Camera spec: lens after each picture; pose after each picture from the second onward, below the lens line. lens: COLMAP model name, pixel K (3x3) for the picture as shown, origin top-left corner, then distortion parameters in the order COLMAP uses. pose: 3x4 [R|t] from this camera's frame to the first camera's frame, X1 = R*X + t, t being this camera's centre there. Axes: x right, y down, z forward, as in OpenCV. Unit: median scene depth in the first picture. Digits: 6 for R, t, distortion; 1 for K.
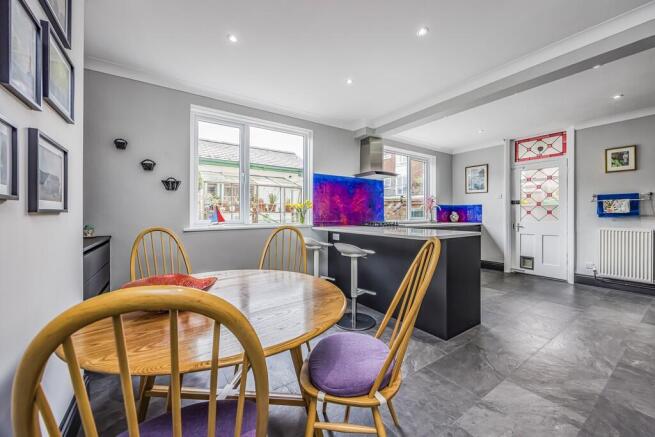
lens RADIAL K [[257.2, 0, 335.9], [0, 257.2, 212.6], [0, 0, 1]] dist [-0.001964, -0.000321]
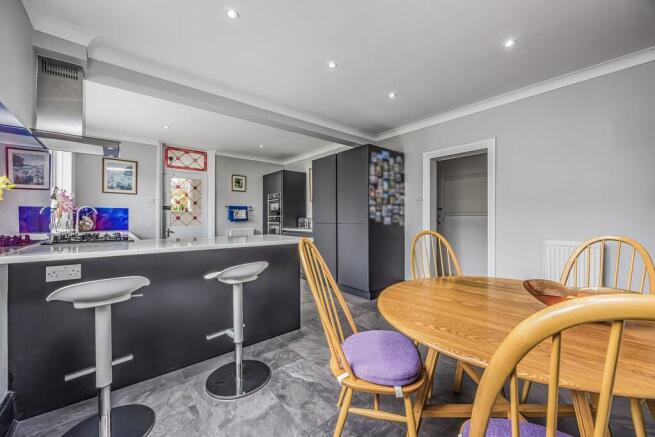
lens RADIAL K [[257.2, 0, 329.2], [0, 257.2, 216.9], [0, 0, 1]] dist [-0.001964, -0.000321]
pose [[-0.090506, 0.011549, 0.995829, -0.388070], [-0.002422, 0.999927, -0.011817, 0.006533], [-0.995893, -0.003481, -0.090472, 0.516911]]
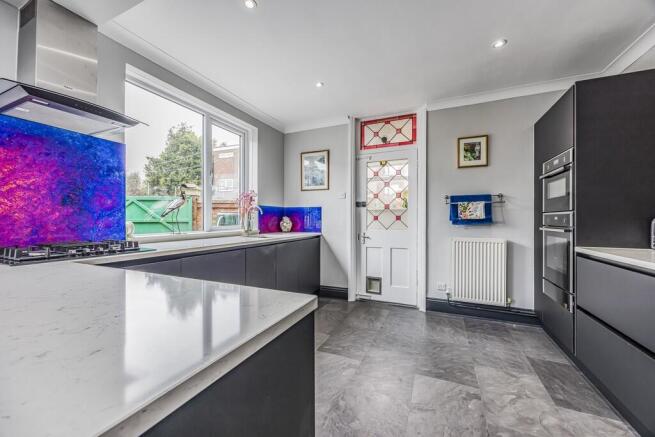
lens RADIAL K [[257.2, 0, 325.9], [0, 257.2, 217.8], [0, 0, 1]] dist [-0.001964, -0.000321]
pose [[0.862374, 0.003251, 0.506261, 0.266686], [-0.002870, 0.999995, -0.001533, 0.000225], [-0.506264, -0.000131, 0.862379, 0.463414]]
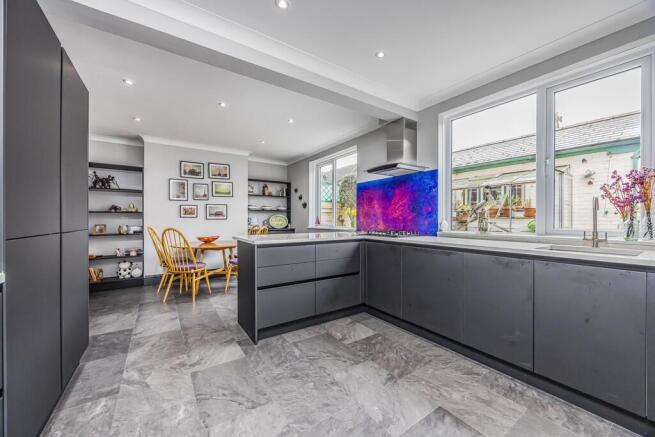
lens RADIAL K [[257.2, 0, 332.9], [0, 257.2, 219.9], [0, 0, 1]] dist [-0.001964, -0.000321]
pose [[-0.015789, 0.002917, -0.999871, 0.859054], [0.003414, 0.999990, 0.002864, 0.001435], [0.999870, -0.003368, -0.015799, 0.764124]]
